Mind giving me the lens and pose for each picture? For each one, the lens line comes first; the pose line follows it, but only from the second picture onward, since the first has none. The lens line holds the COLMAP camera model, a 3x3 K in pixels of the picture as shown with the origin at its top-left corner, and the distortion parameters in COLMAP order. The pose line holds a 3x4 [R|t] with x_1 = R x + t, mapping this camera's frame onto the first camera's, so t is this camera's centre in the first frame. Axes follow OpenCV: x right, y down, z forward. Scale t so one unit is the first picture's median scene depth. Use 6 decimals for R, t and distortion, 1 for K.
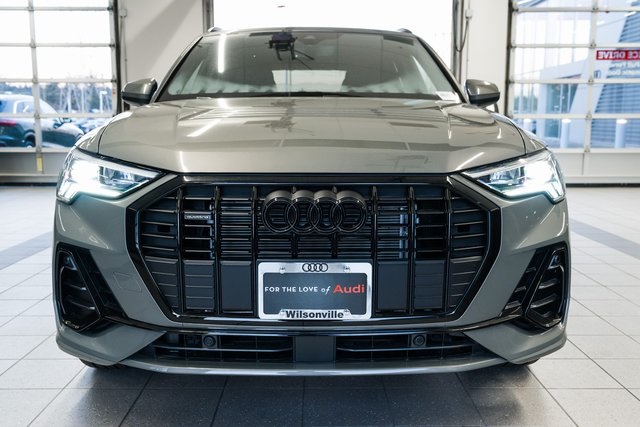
lens RADIAL K [[629.8, 0, 320.0], [0, 629.8, 213.5], [0, 0, 1]] dist [-0.003880, 0.004200]
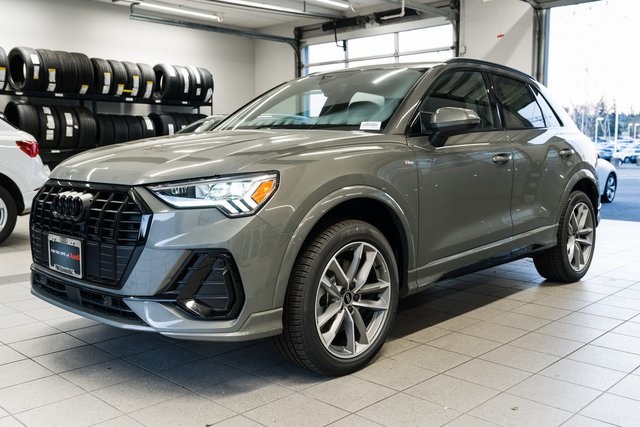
lens RADIAL K [[629.8, 0, 320.0], [0, 629.8, 213.5], [0, 0, 1]] dist [-0.003880, 0.004200]
pose [[0.713572, 0.072398, -0.696831, 1.443539], [-0.101361, 0.994850, -0.000436, -0.043045], [0.693210, 0.070943, 0.717235, 0.282983]]
